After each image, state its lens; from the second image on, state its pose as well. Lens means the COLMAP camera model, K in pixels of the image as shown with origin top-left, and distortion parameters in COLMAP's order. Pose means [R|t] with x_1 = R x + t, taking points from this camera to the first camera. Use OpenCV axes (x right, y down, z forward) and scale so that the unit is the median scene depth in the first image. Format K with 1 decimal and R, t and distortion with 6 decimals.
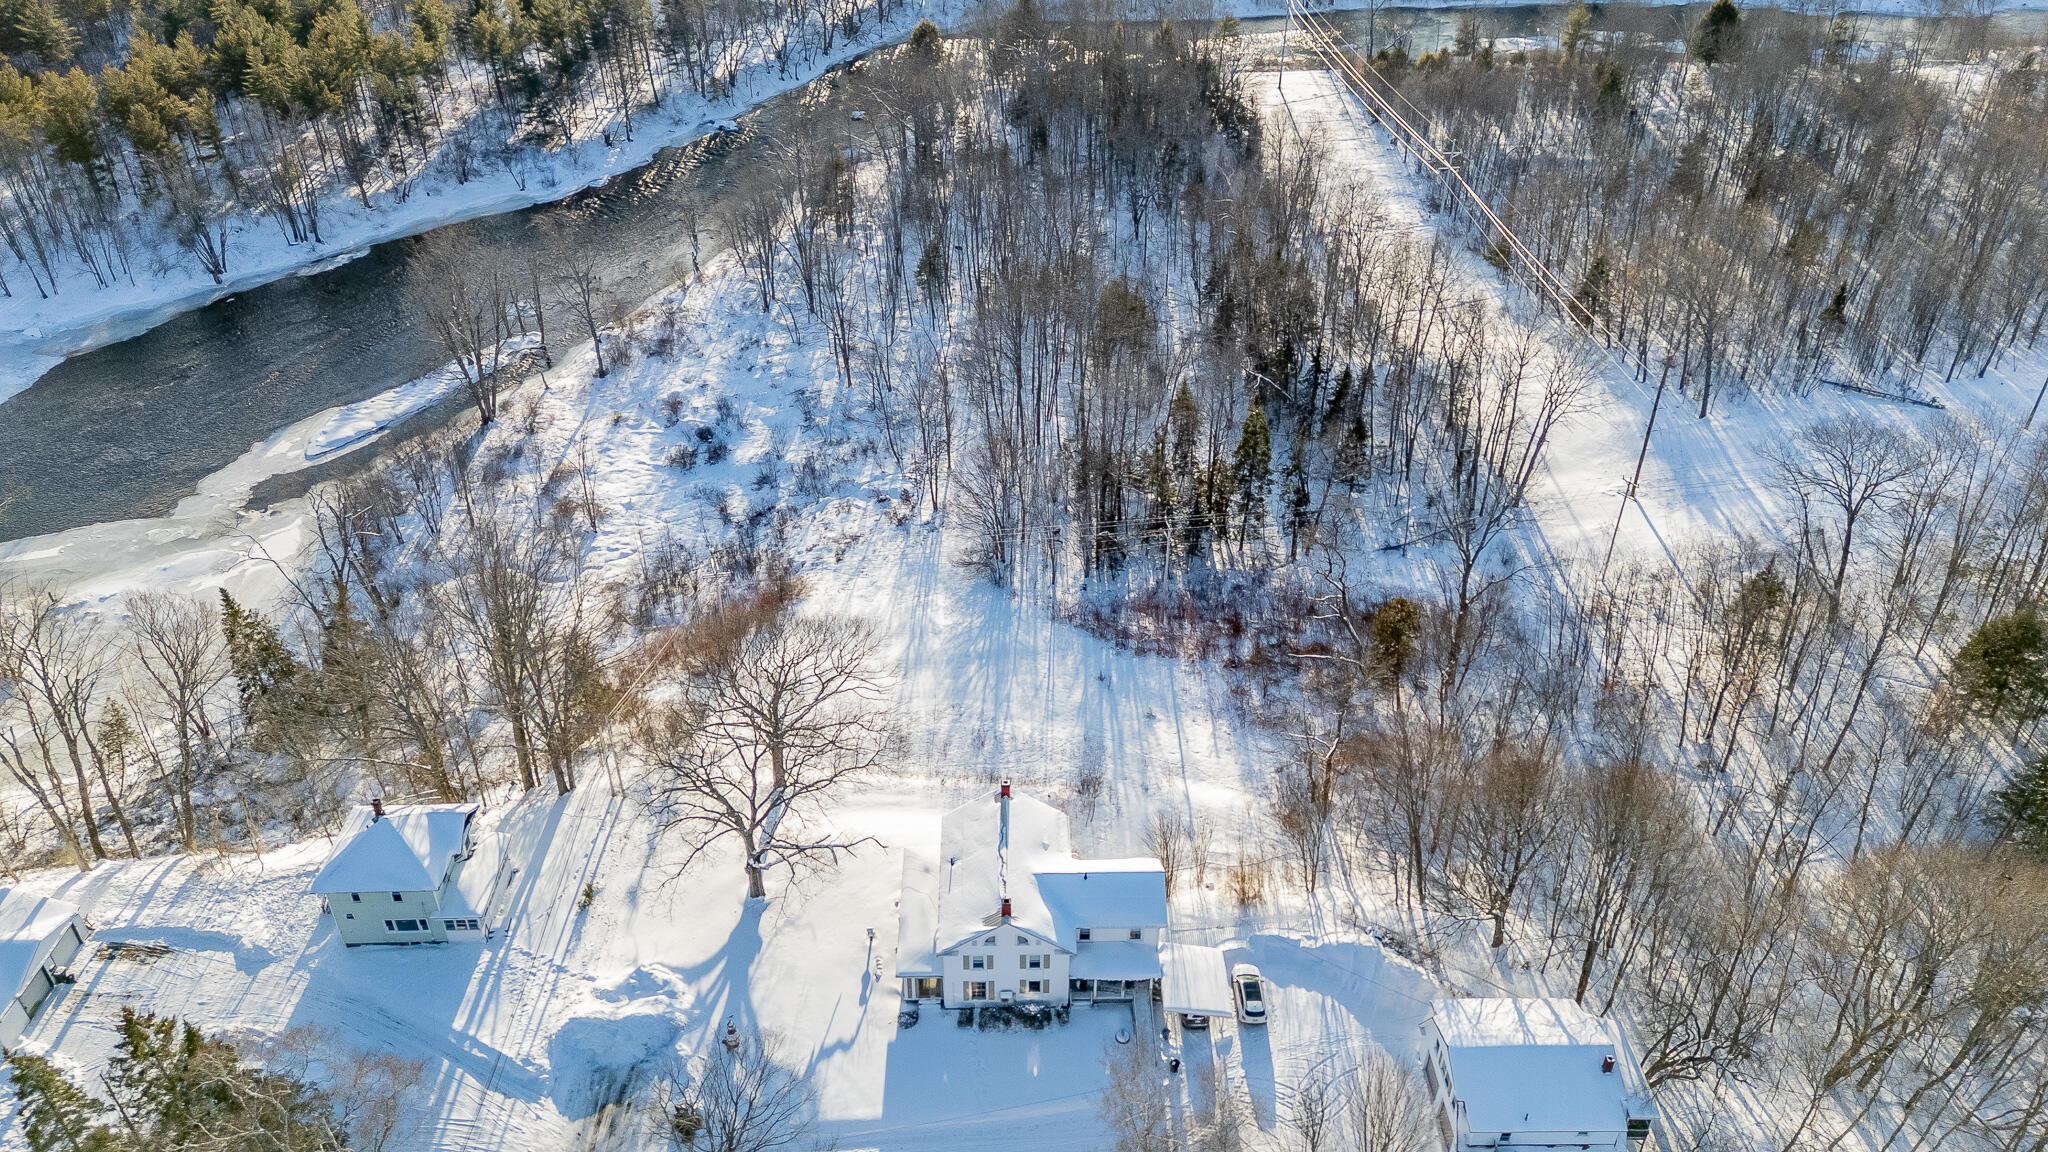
lens RADIAL K [[1479.4, 0, 1020.5], [0, 1479.4, 583.9], [0, 0, 1]] dist [0.083100, -0.086075]
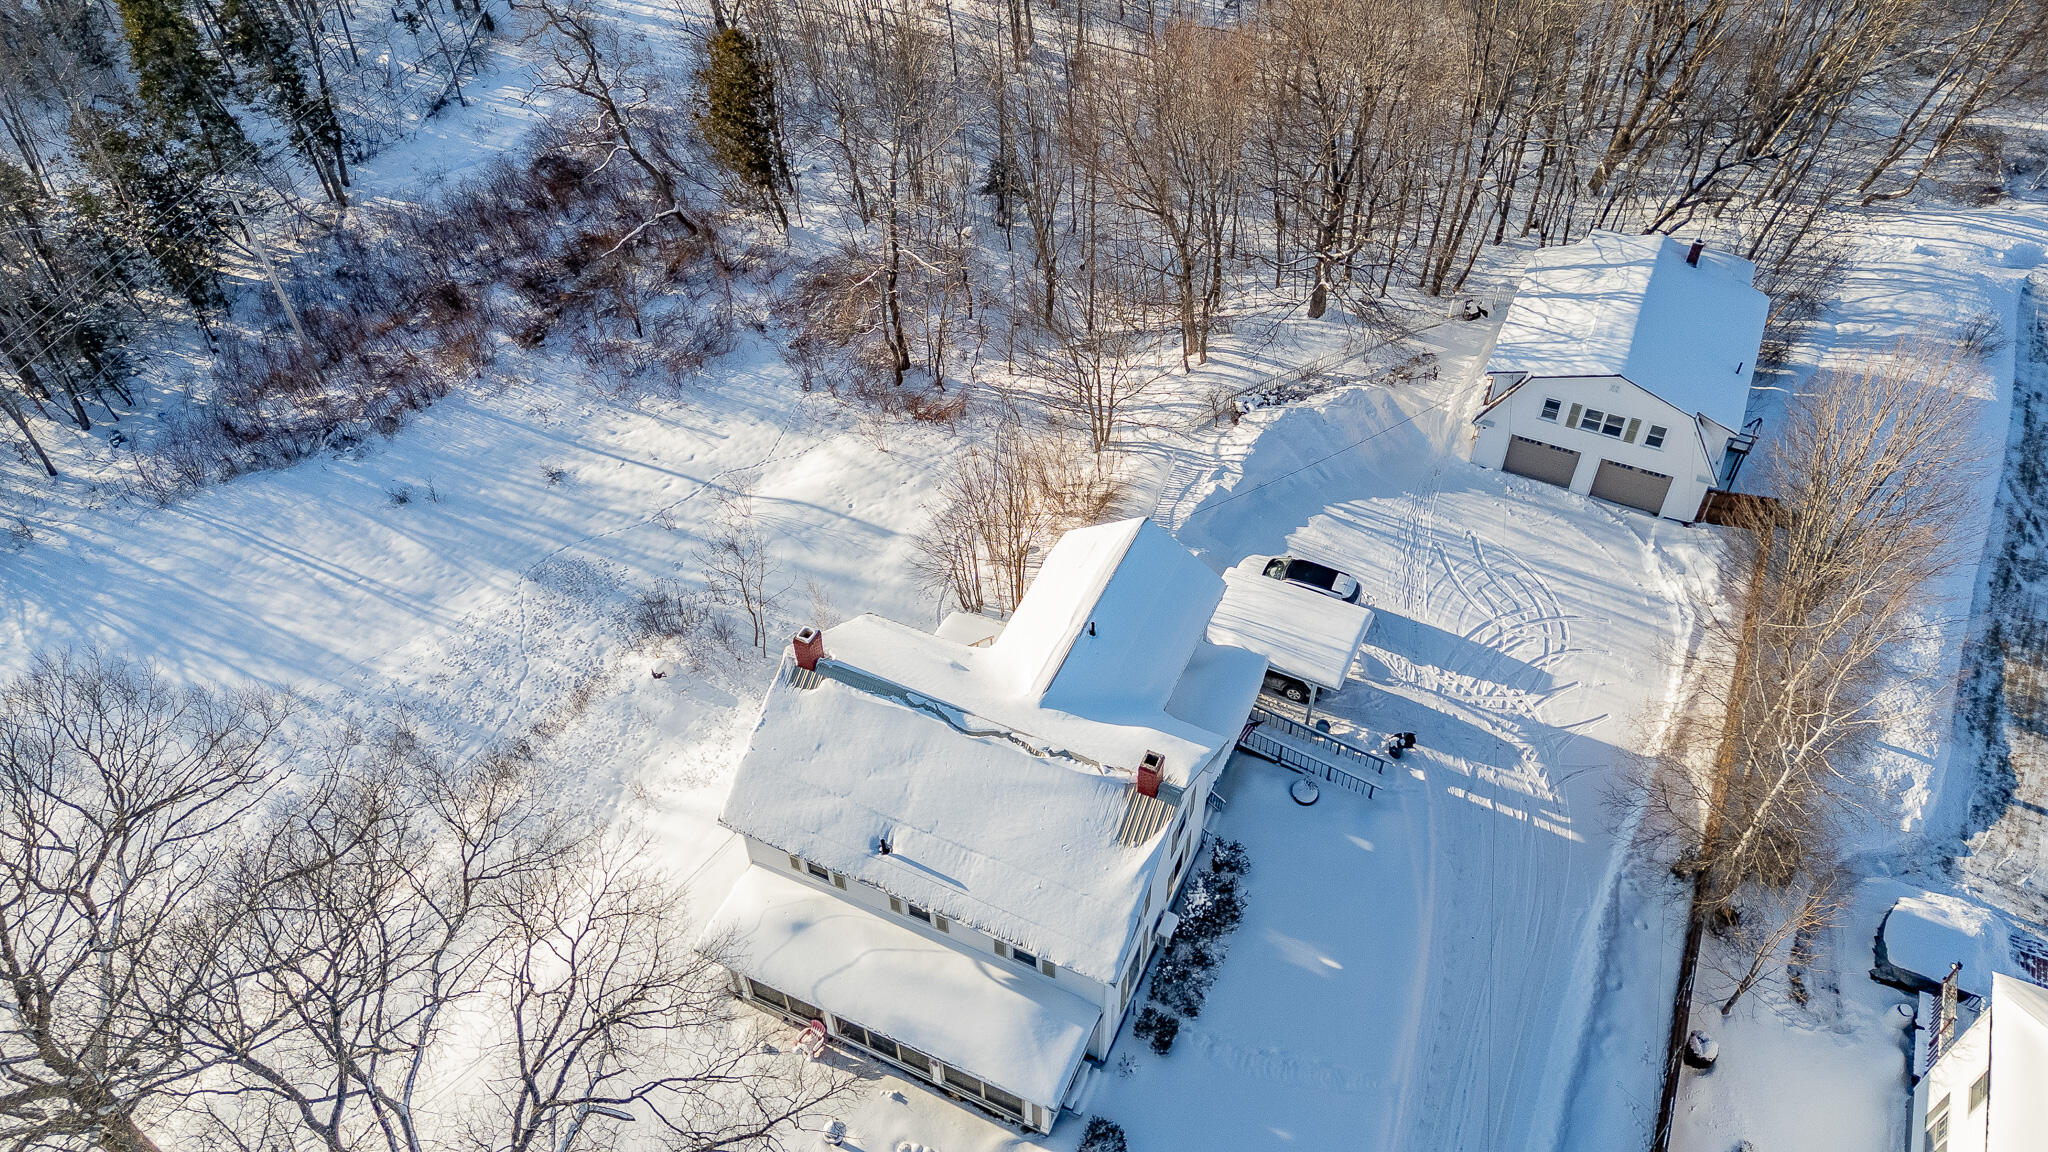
lens RADIAL K [[1479.4, 0, 1020.5], [0, 1479.4, 583.9], [0, 0, 1]] dist [0.083100, -0.086075]
pose [[0.436156, -0.662792, 0.608666, -0.174522], [0.529291, 0.735969, 0.422138, -0.016221], [-0.727749, 0.138044, 0.671807, 0.510810]]
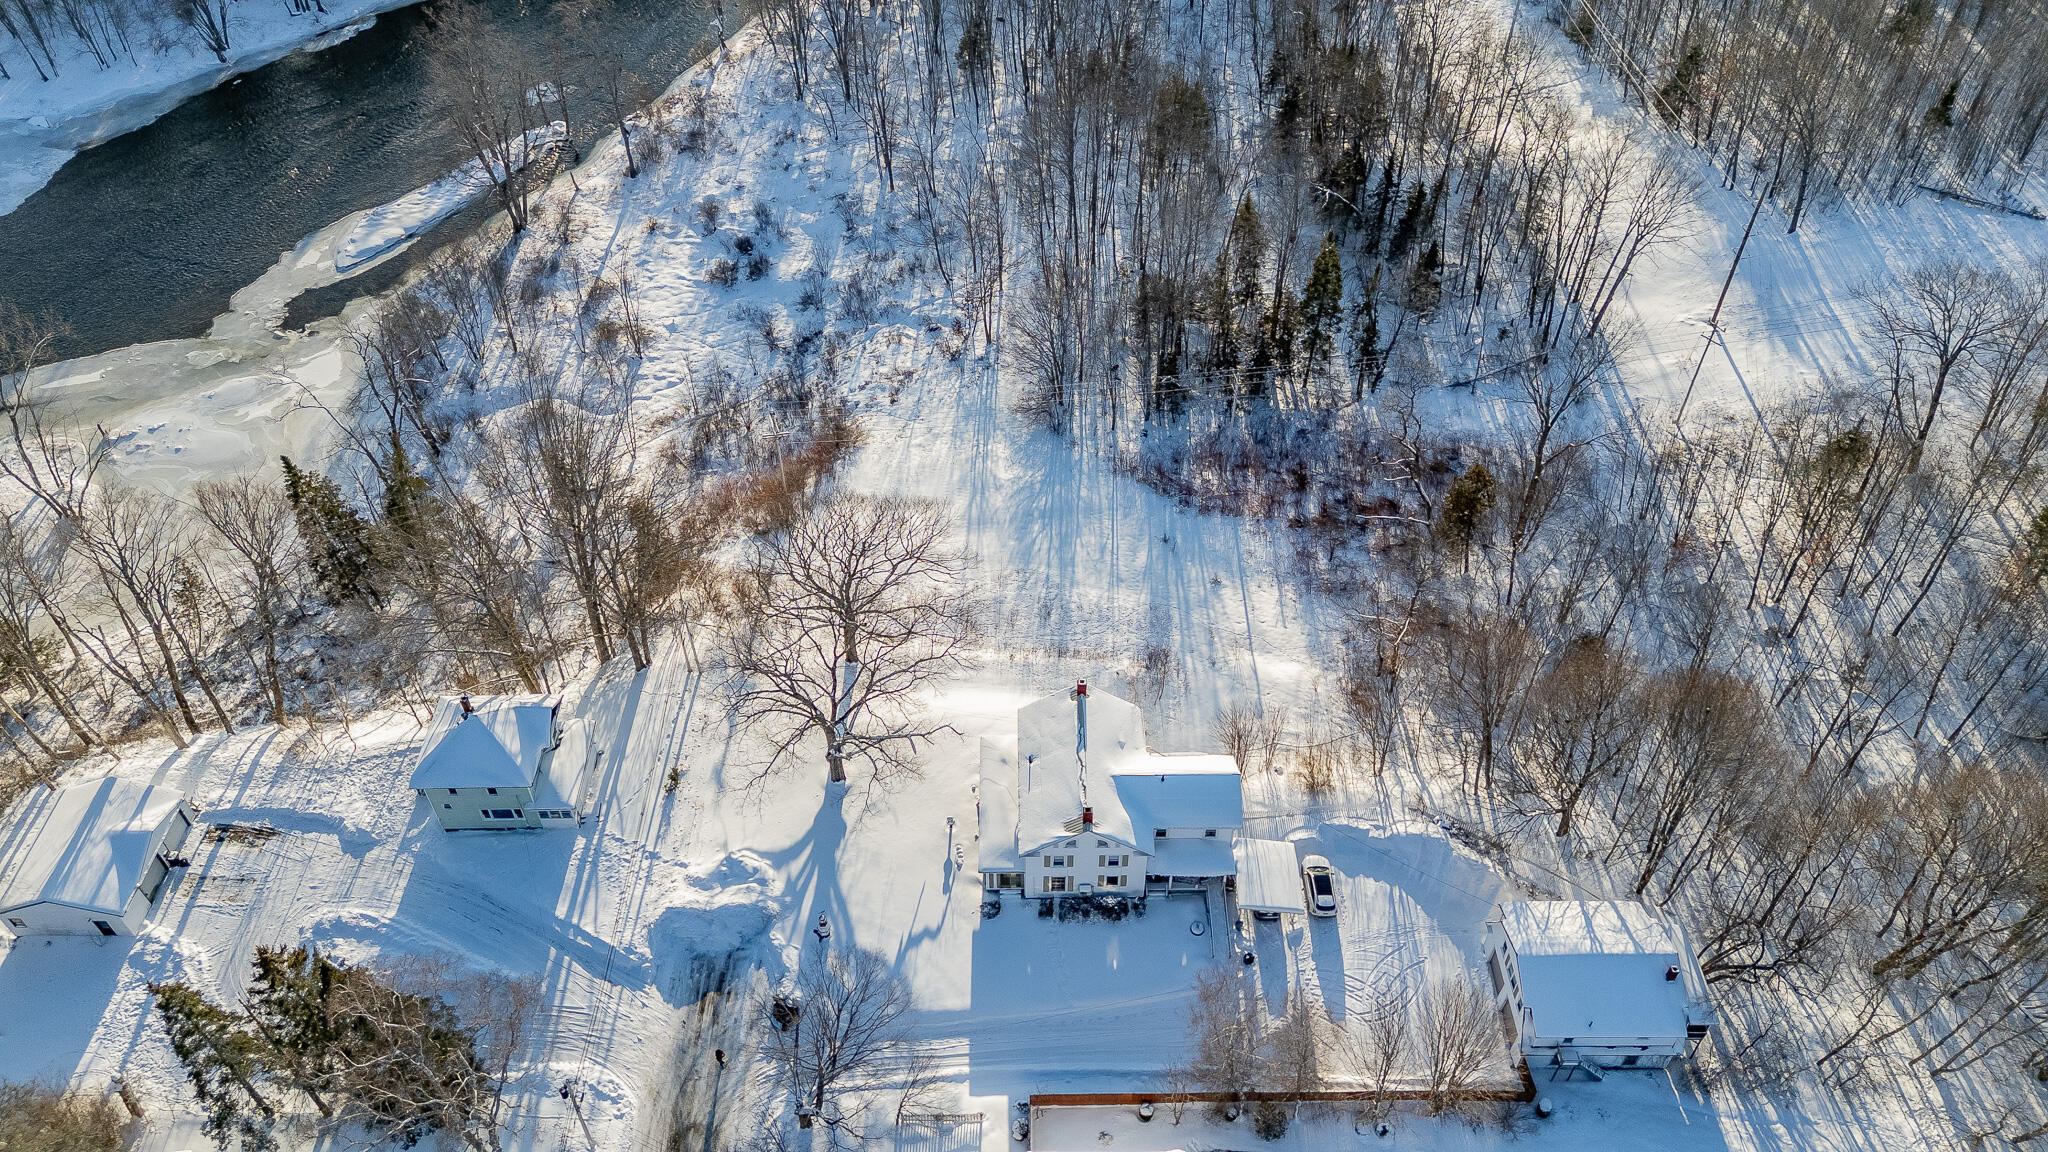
lens RADIAL K [[1479.4, 0, 1020.5], [0, 1479.4, 583.9], [0, 0, 1]] dist [0.083100, -0.086075]
pose [[0.999917, -0.000606, -0.012836, -0.029802], [0.002978, 0.982621, 0.185598, -0.090450], [0.012500, -0.185621, 0.982542, 0.016142]]
